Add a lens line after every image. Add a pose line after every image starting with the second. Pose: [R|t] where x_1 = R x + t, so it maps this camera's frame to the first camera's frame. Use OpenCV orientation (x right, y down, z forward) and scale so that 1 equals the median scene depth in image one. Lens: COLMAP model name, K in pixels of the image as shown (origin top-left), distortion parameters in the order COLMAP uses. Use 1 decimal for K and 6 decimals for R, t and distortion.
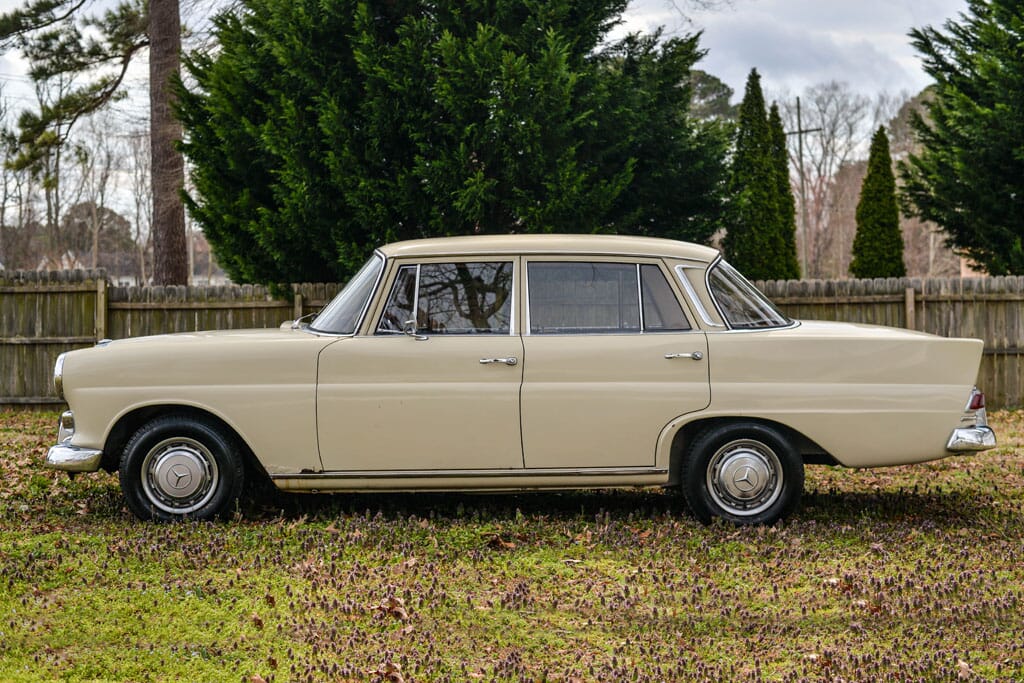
lens RADIAL K [[1453.6, 0, 512.0], [0, 1453.6, 341.5], [0, 0, 1]] dist [0.006503, 0.017077]
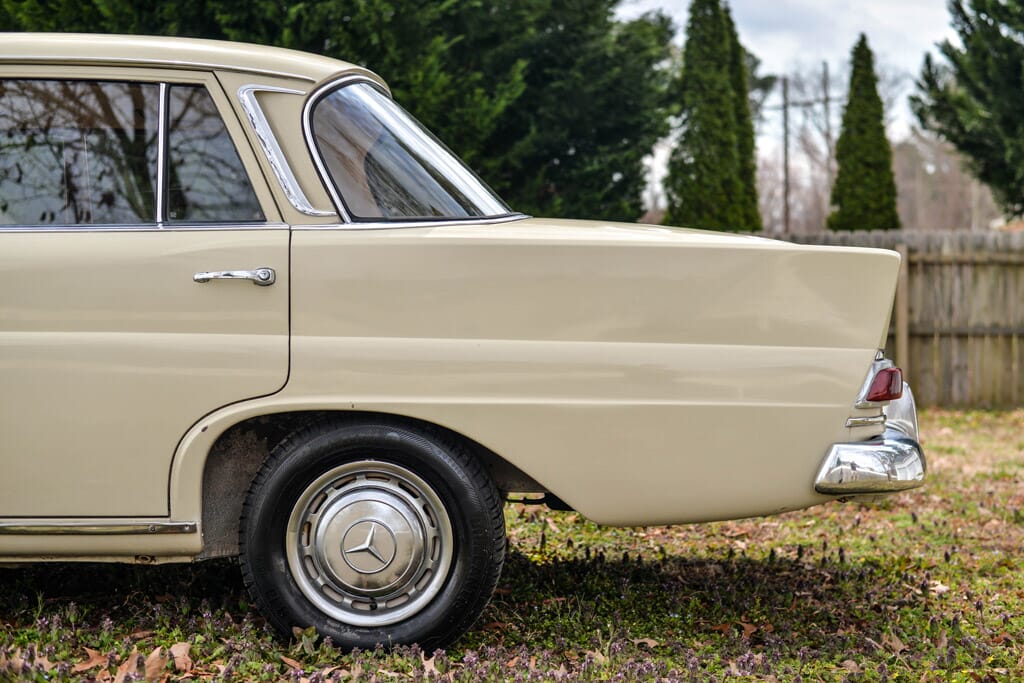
lens RADIAL K [[1485.2, 0, 512.0], [0, 1485.2, 341.5], [0, 0, 1]] dist [-0.042881, -0.048867]
pose [[0.999506, 0.011958, -0.029049, 0.176967], [-0.011858, 0.999923, 0.003622, 0.022341], [0.029090, -0.003276, 0.999571, 0.433516]]
